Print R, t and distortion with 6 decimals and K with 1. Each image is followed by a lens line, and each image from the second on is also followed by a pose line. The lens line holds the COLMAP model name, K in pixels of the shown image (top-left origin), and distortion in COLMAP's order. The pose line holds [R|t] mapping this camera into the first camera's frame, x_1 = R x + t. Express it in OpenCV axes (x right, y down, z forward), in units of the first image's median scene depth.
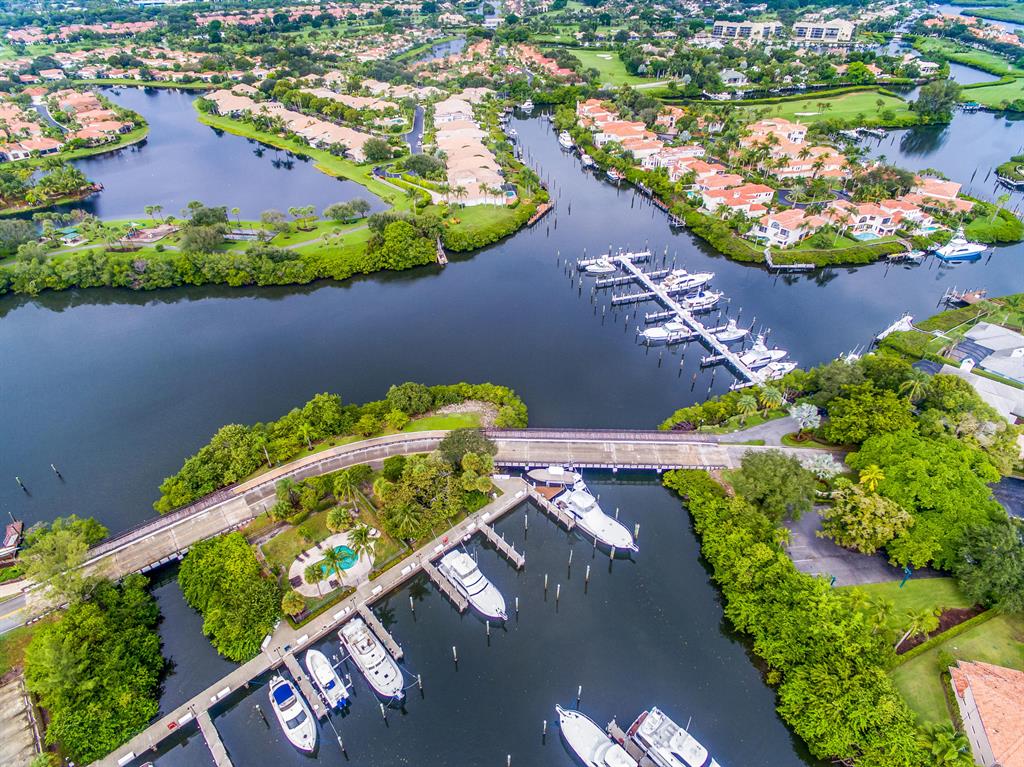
lens RADIAL K [[595.7, 0, 510.5], [0, 595.7, 385.5], [0, 0, 1]] dist [-0.005960, 0.008122]
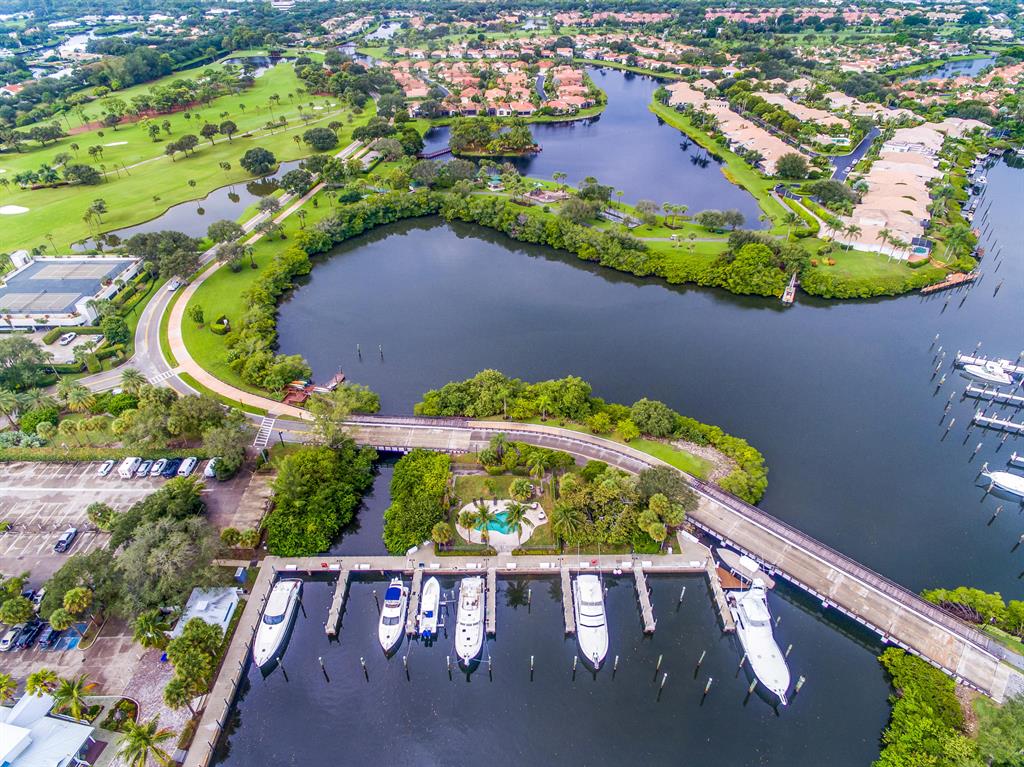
lens RADIAL K [[595.7, 0, 510.5], [0, 595.7, 385.5], [0, 0, 1]] dist [-0.005960, 0.008122]
pose [[0.752578, 0.395996, -0.526131, 0.102707], [-0.394794, 0.910793, 0.120802, -0.035986], [0.527034, 0.116800, 0.841780, 0.042973]]
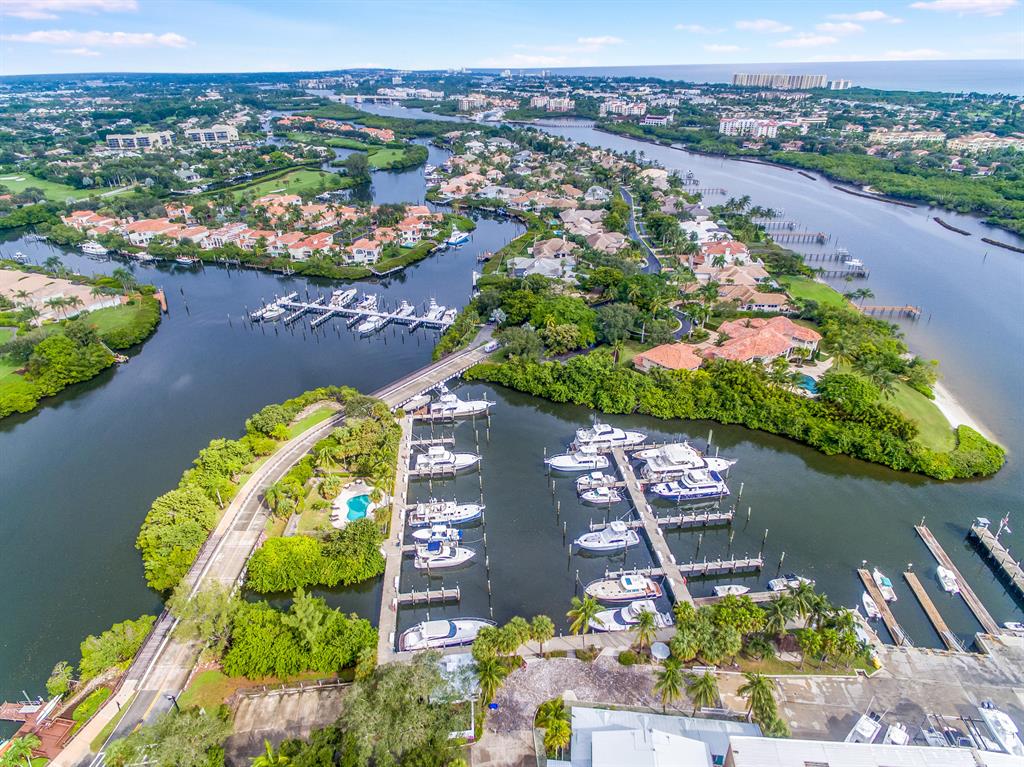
lens RADIAL K [[601.3, 0, 512.0], [0, 601.3, 380.9], [0, 0, 1]] dist [-0.006473, 0.009113]
pose [[0.582897, -0.381060, 0.717652, -0.497774], [0.487976, 0.870373, 0.065803, 0.075914], [-0.649700, 0.311841, 0.693286, -0.097899]]
